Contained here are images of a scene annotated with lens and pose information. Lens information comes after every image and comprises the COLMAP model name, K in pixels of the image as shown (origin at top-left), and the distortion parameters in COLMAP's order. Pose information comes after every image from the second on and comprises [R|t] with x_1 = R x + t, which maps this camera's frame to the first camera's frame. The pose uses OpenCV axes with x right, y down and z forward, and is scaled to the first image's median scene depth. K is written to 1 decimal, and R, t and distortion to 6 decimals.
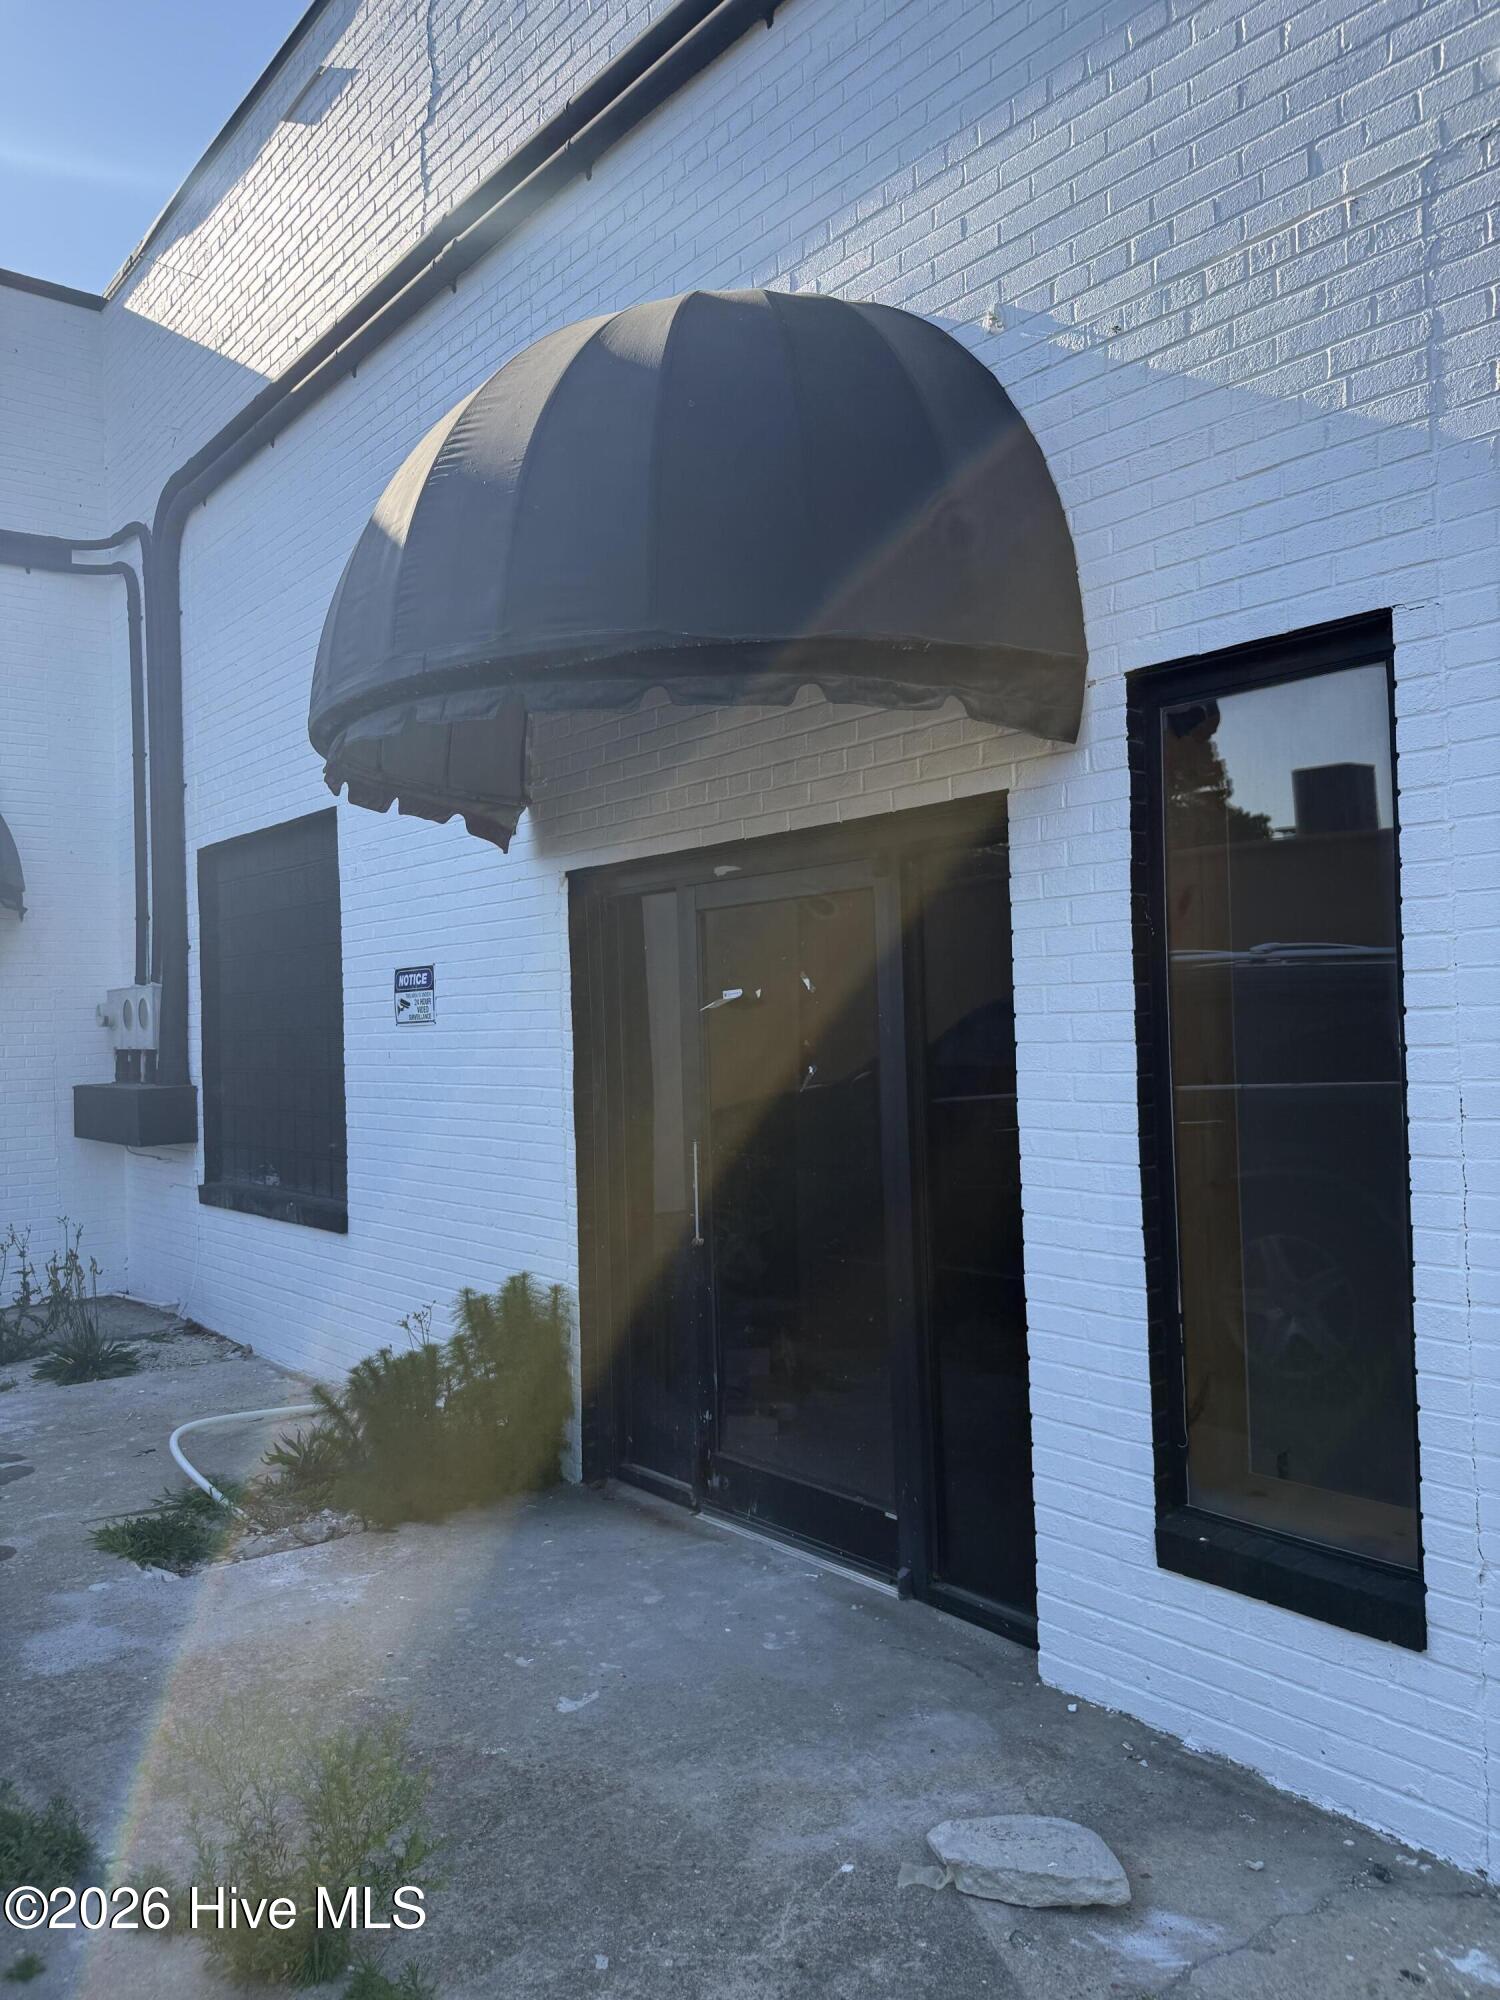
lens RADIAL K [[1405.6, 0, 746.5], [0, 1405.6, 995.8], [0, 0, 1]] dist [0.074511, -0.068673]
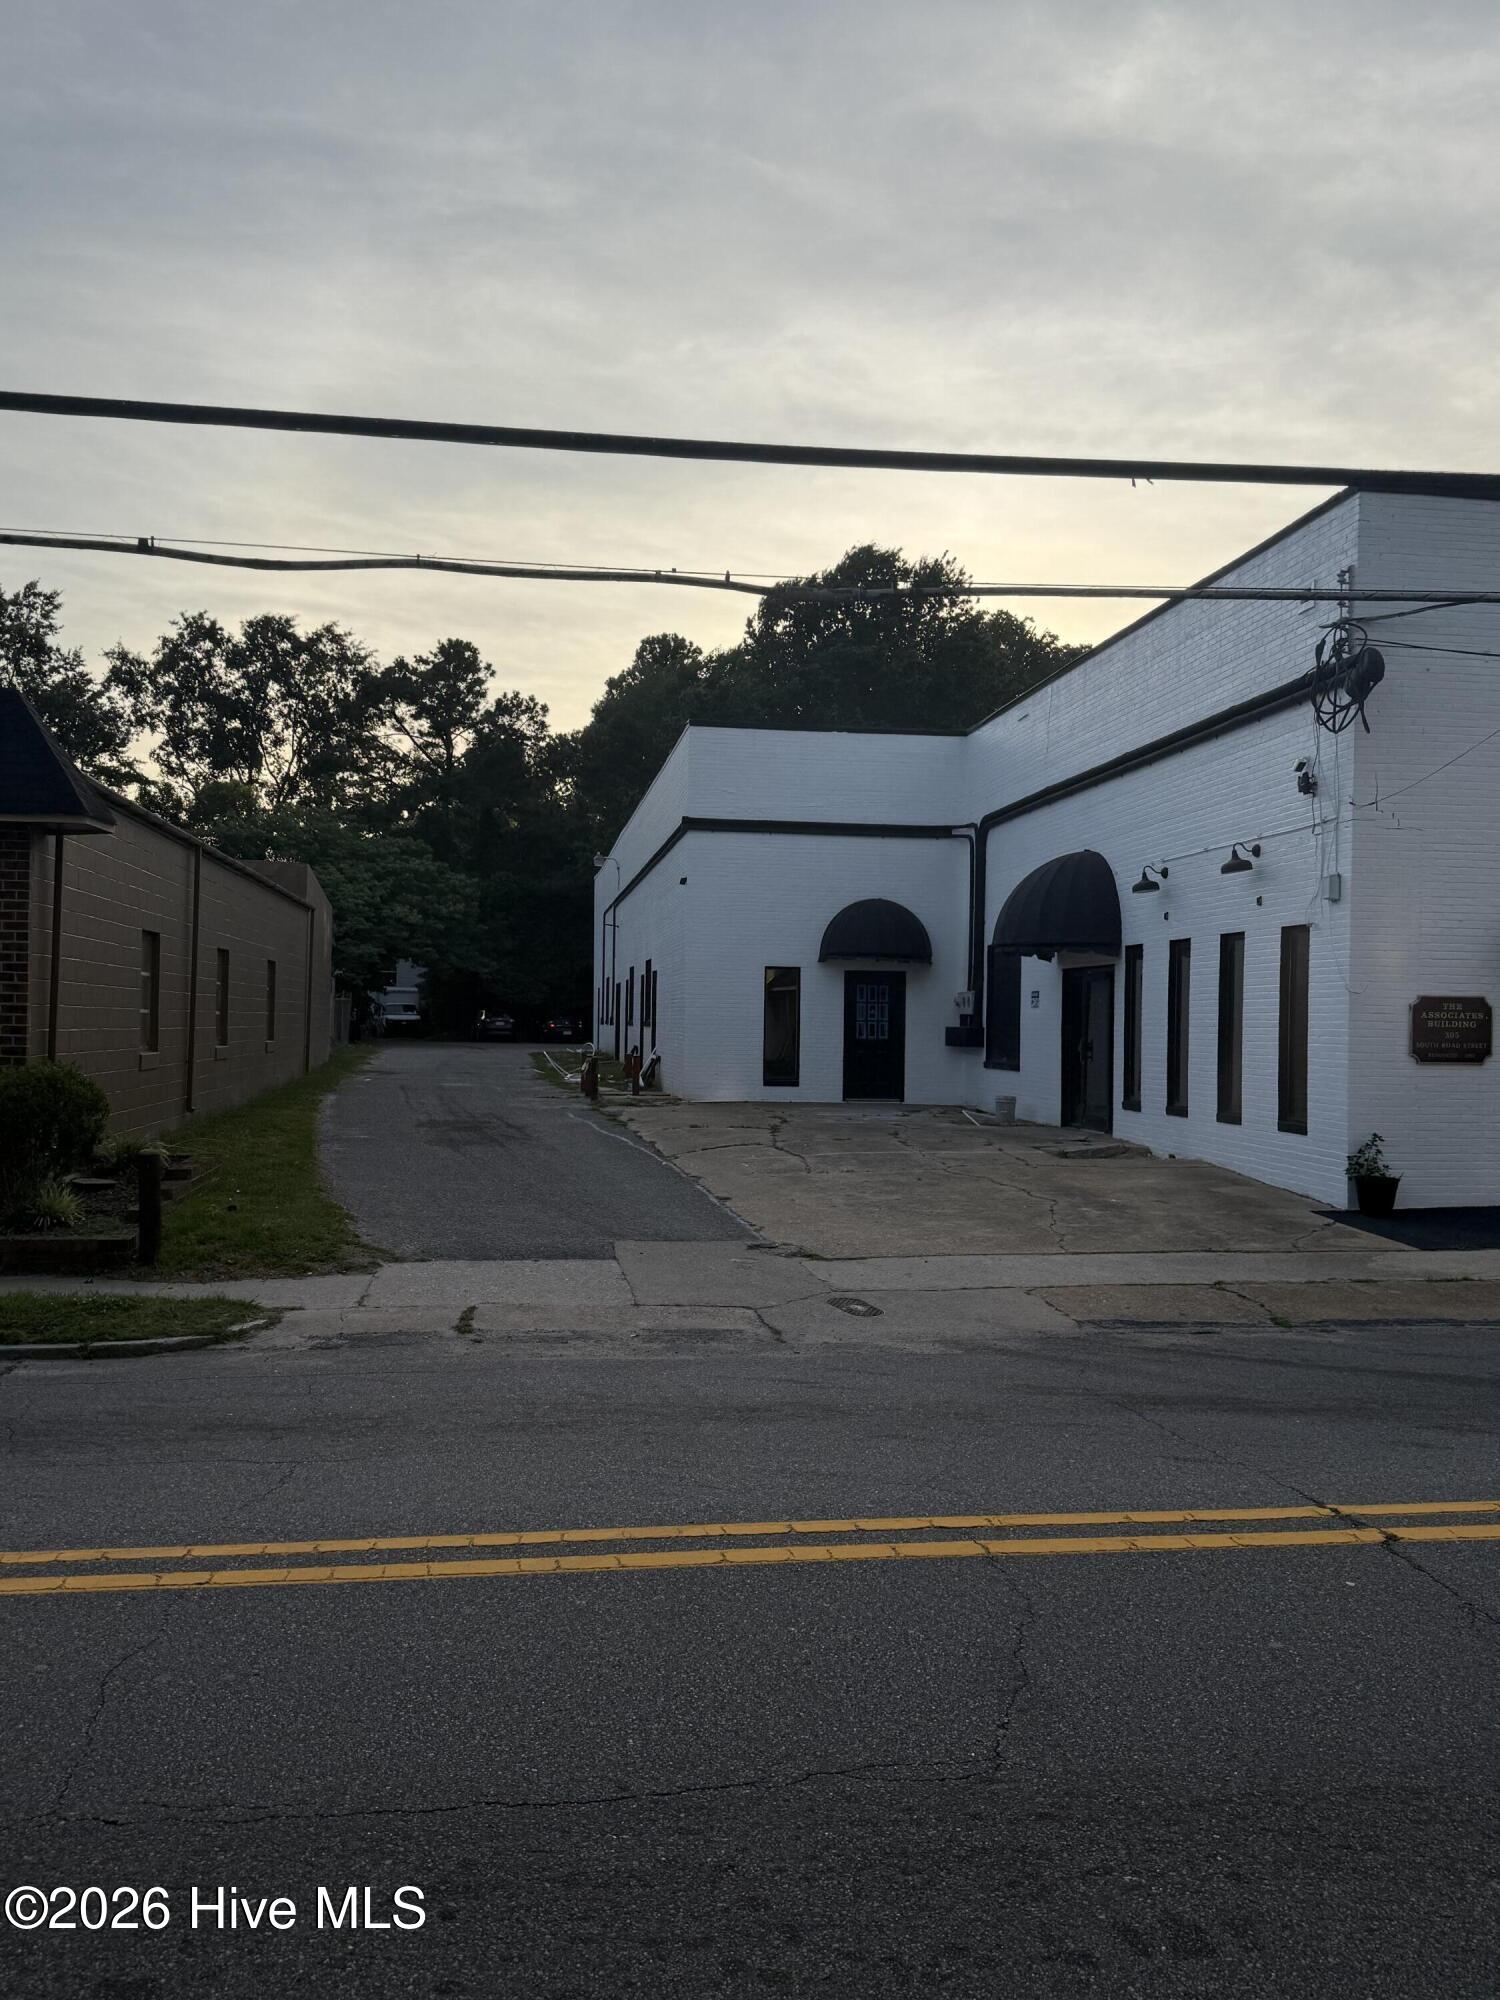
lens RADIAL K [[1708.1, 0, 741.1], [0, 1708.1, 999.8], [0, 0, 1]] dist [0.139935, -0.242934]
pose [[0.843793, 0.031478, -0.535745, 1.021818], [-0.025149, 0.999501, 0.019116, -0.045493], [0.536079, -0.002657, 0.844163, -2.125510]]
